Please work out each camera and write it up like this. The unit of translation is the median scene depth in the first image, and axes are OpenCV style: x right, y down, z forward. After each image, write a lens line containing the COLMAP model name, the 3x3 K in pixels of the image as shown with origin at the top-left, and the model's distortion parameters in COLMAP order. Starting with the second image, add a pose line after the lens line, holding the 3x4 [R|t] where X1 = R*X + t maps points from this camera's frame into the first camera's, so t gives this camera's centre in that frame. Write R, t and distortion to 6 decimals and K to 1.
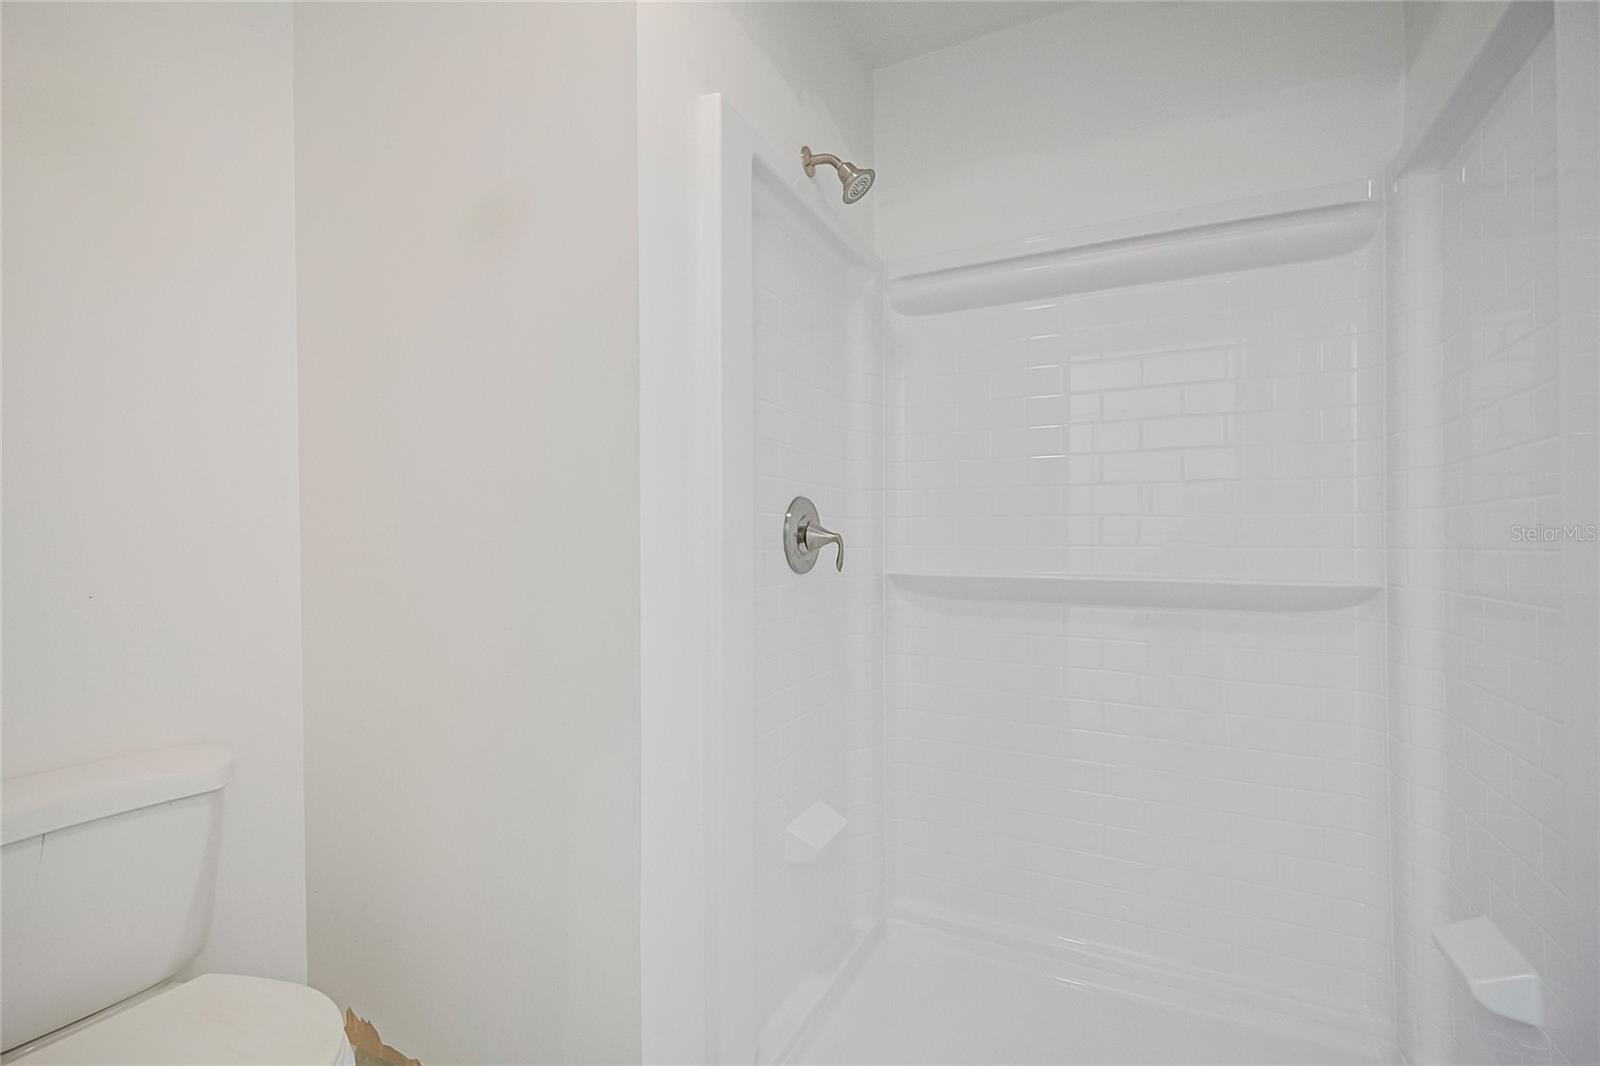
lens RADIAL K [[705.9, 0, 798.3], [0, 705.9, 532.9], [0, 0, 1]] dist [0.017068, -0.015266]
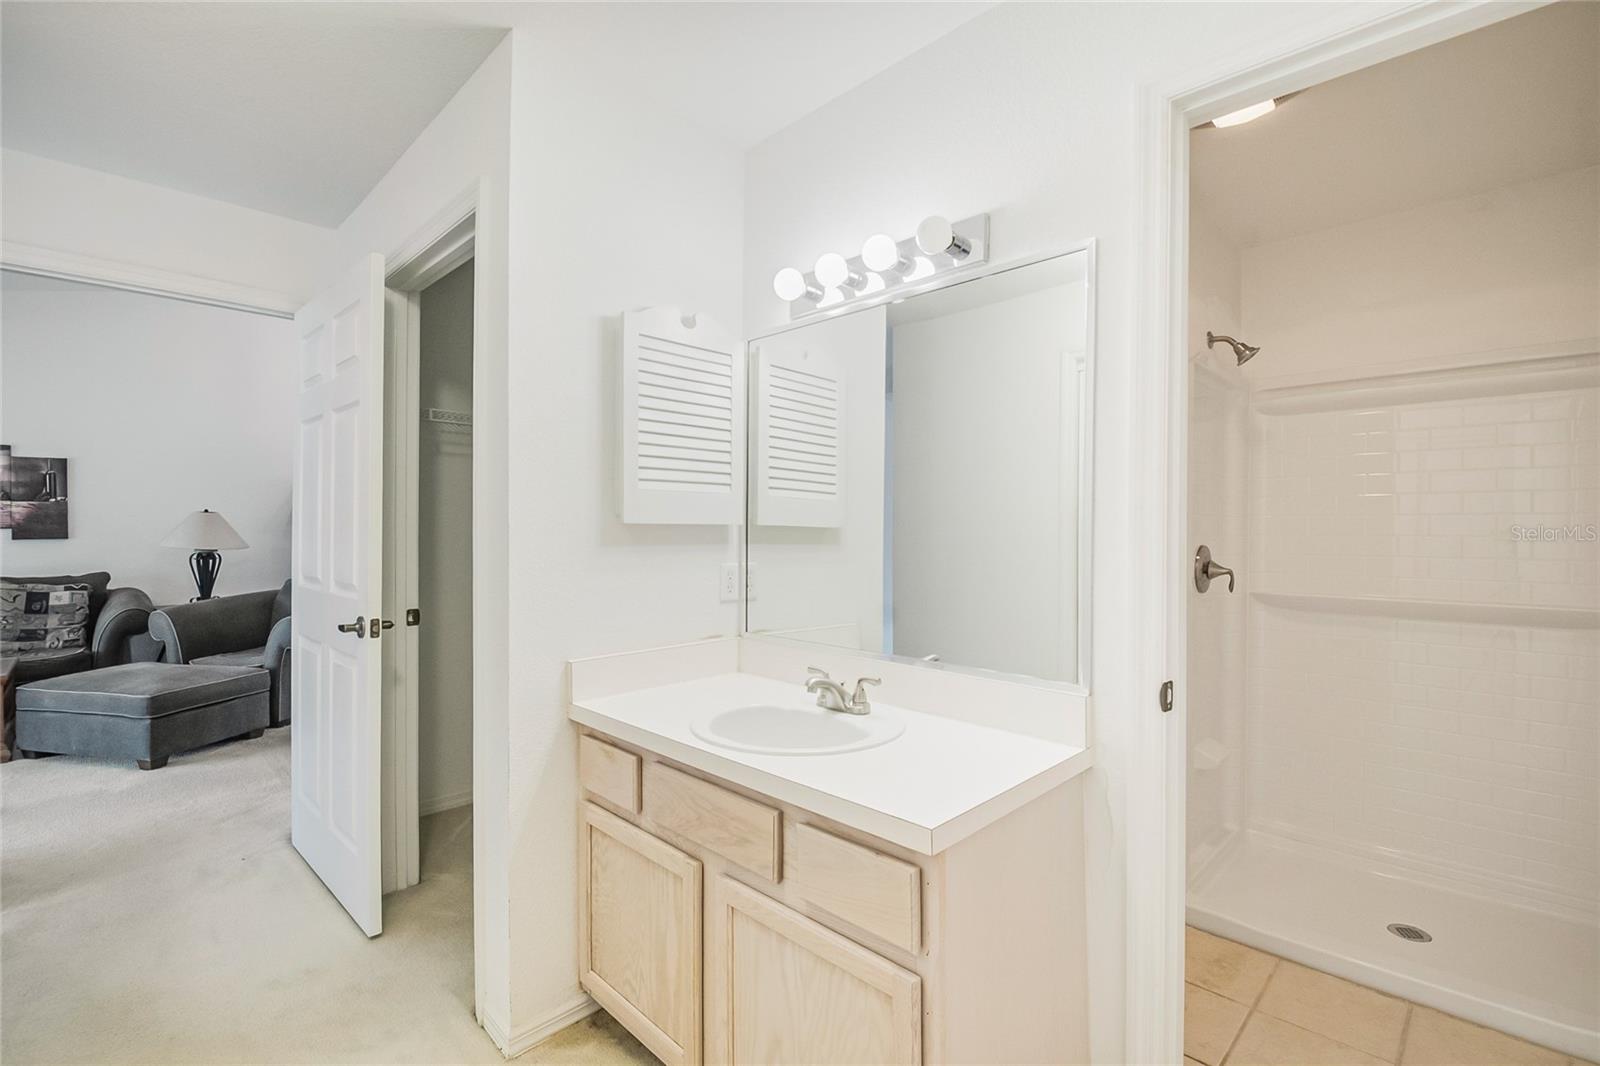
lens RADIAL K [[705.9, 0, 805.0], [0, 705.9, 532.3], [0, 0, 1]] dist [0.017068, -0.015266]
pose [[0.949579, 0.002814, -0.313514, -0.357221], [-0.000786, 0.999978, 0.006595, -0.092482], [0.313526, -0.006016, 0.949561, -0.838384]]
